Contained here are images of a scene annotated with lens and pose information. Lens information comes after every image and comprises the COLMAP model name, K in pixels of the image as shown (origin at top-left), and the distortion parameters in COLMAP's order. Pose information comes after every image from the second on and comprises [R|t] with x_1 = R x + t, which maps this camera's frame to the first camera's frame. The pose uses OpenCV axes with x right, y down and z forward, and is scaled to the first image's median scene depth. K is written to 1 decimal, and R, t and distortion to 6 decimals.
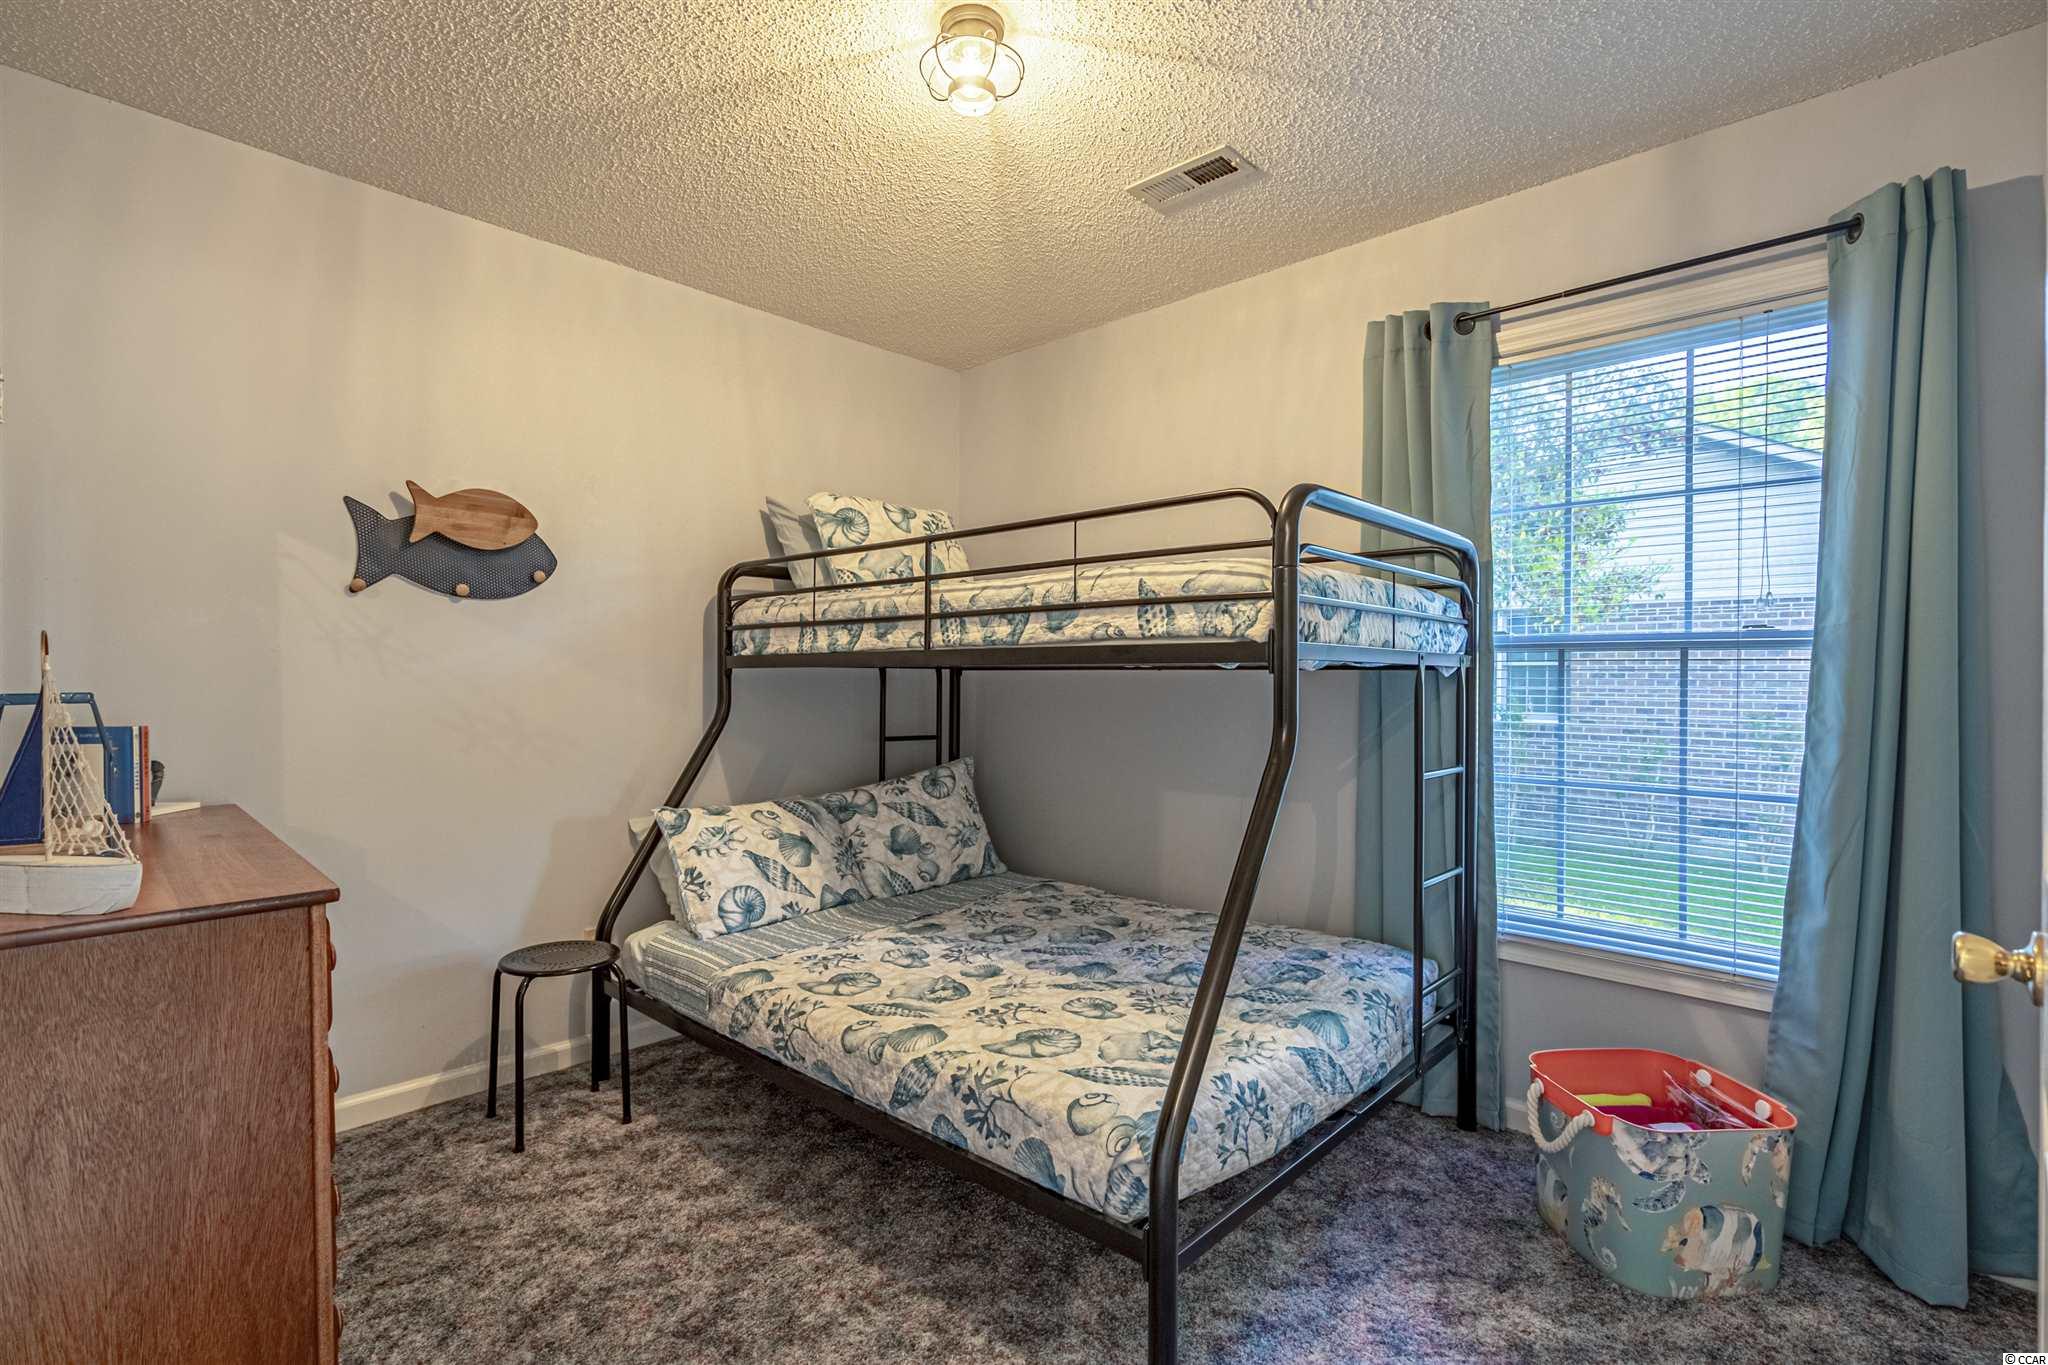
lens RADIAL K [[923.5, 0, 1015.9], [0, 923.5, 675.2], [0, 0, 1]] dist [-0.012847, 0.000651]
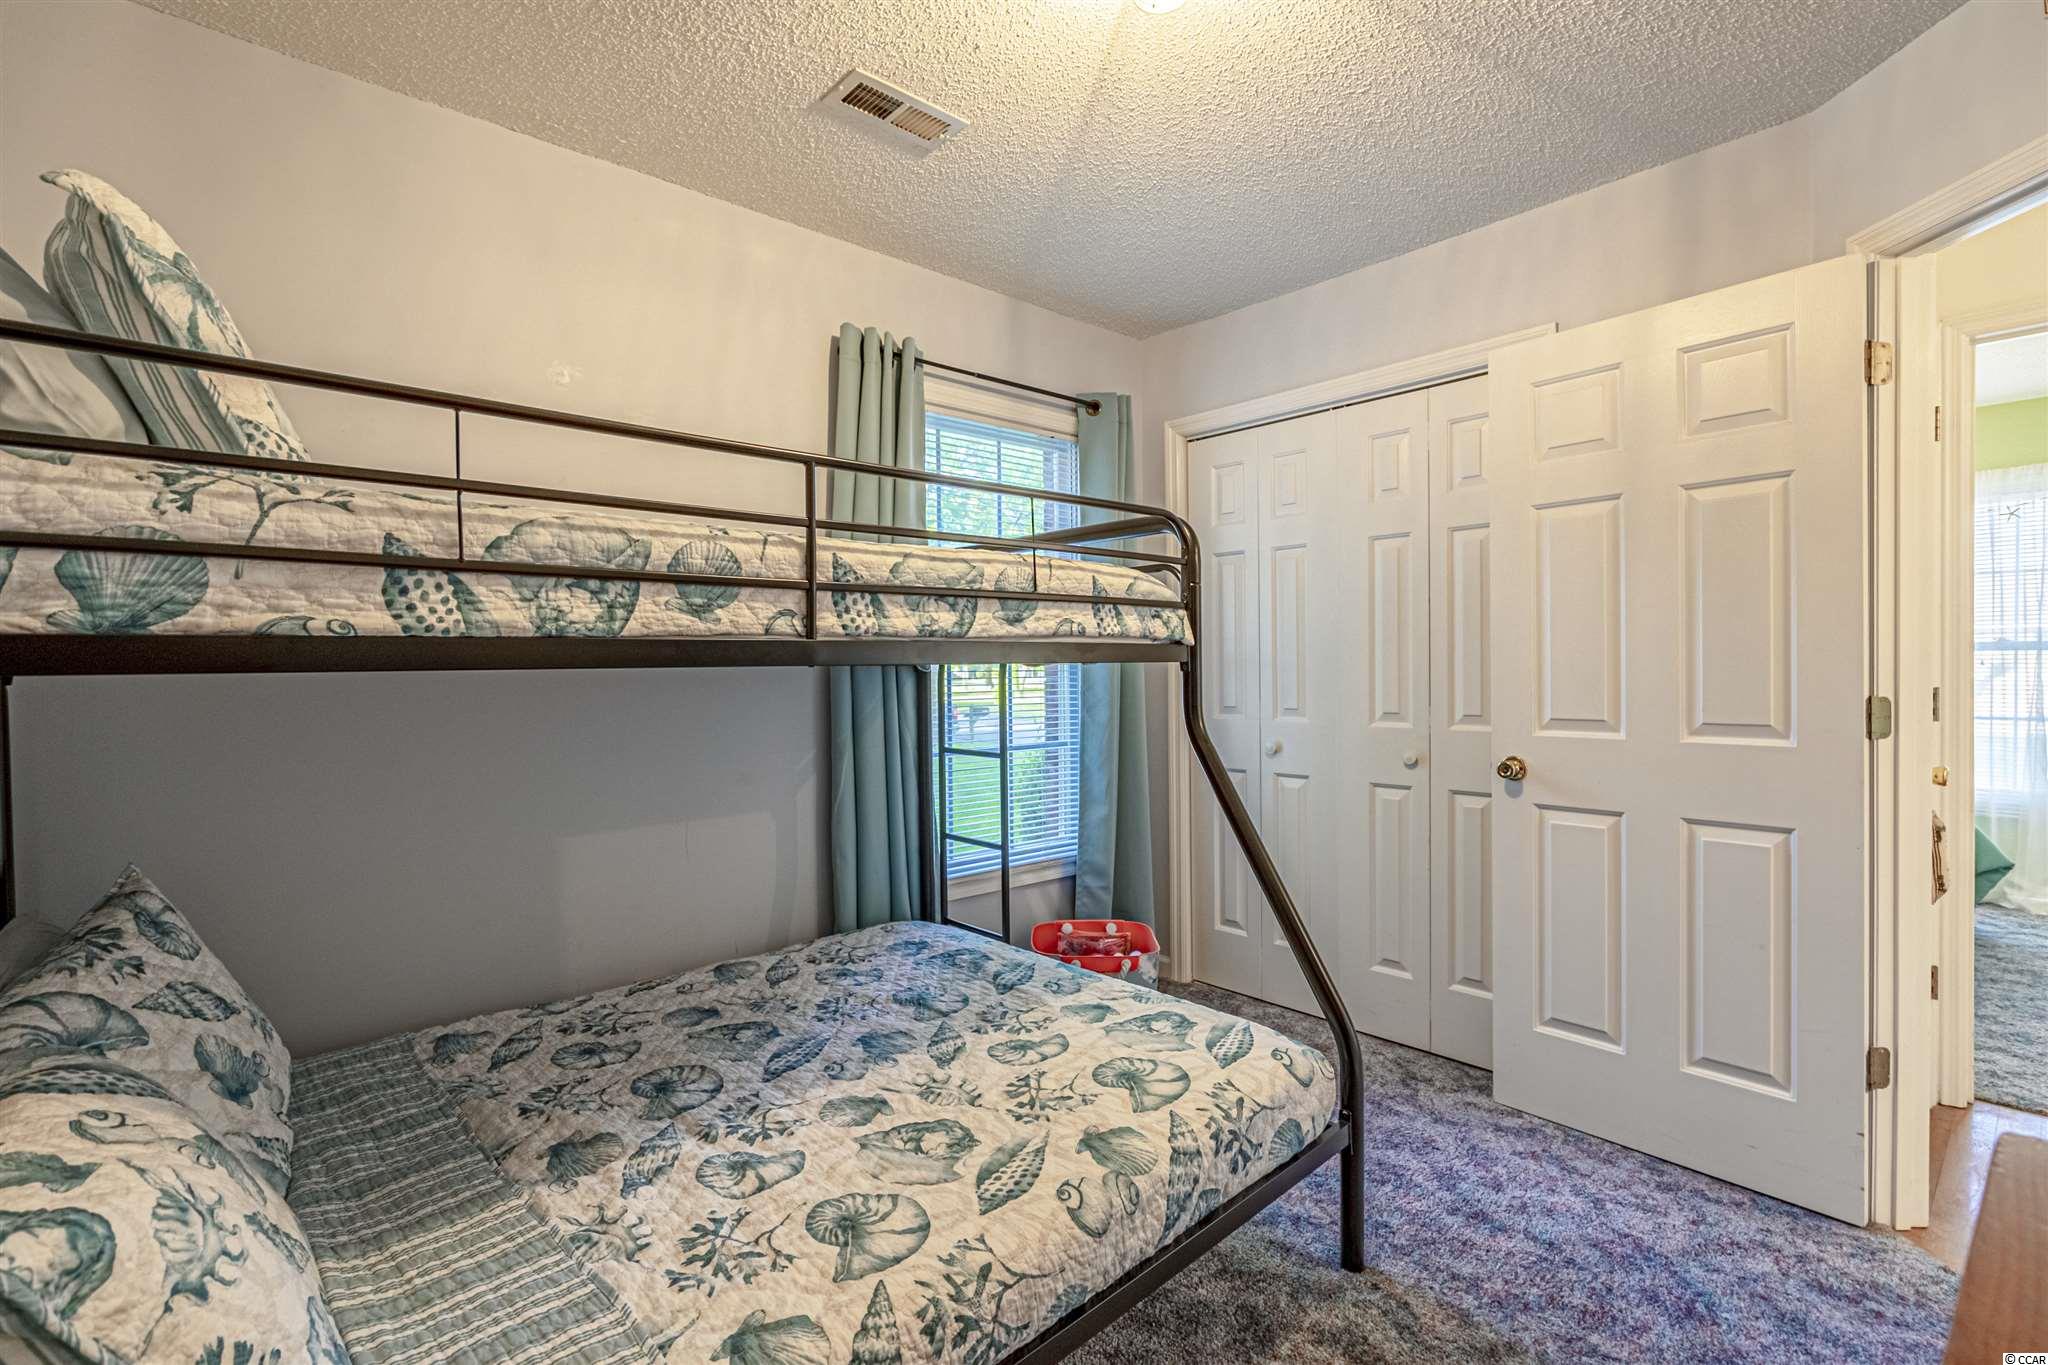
lens RADIAL K [[923.5, 0, 1015.9], [0, 923.5, 675.2], [0, 0, 1]] dist [-0.012847, 0.000651]
pose [[0.100898, -0.018845, 0.994718, -0.712353], [0.006695, 0.999811, 0.018262, -0.014661], [-0.994874, 0.004817, 0.101005, 0.824277]]
